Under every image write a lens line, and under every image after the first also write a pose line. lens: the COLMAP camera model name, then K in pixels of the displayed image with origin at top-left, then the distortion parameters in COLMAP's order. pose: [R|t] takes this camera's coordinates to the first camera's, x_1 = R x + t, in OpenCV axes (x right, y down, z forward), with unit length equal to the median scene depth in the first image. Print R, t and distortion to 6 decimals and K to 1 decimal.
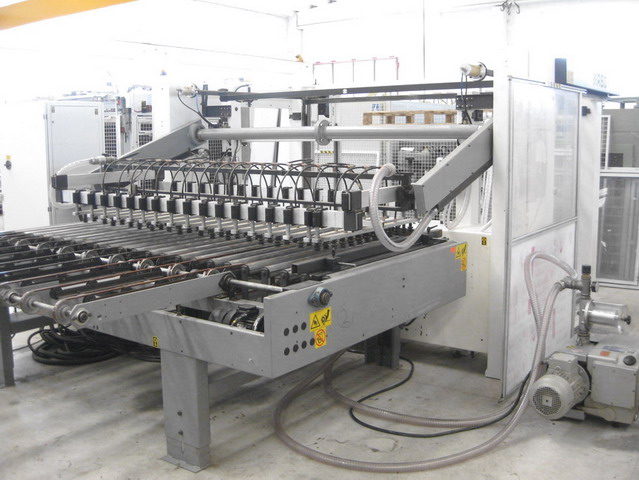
lens RADIAL K [[696.9, 0, 321.8], [0, 696.9, 239.6], [0, 0, 1]] dist [-0.056682, 0.000000]
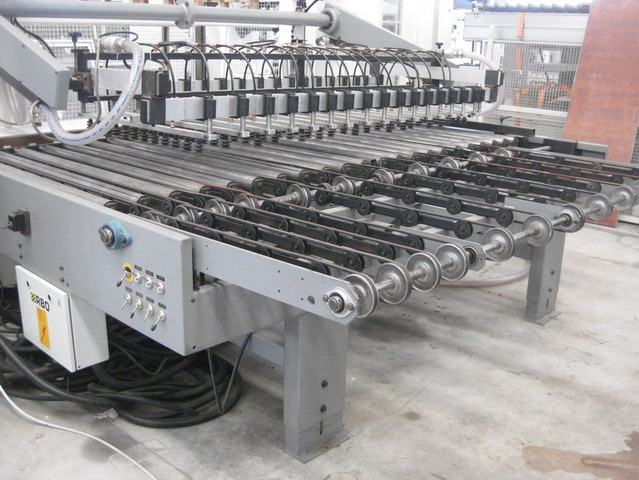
lens RADIAL K [[696.9, 0, 321.9], [0, 696.9, 241.4], [0, 0, 1]] dist [-0.056682, 0.000000]
pose [[0.114720, -0.289033, 0.950420, -1.036048], [0.112631, 0.954352, 0.276634, -0.120141], [-0.986992, 0.075312, 0.142038, 0.962391]]
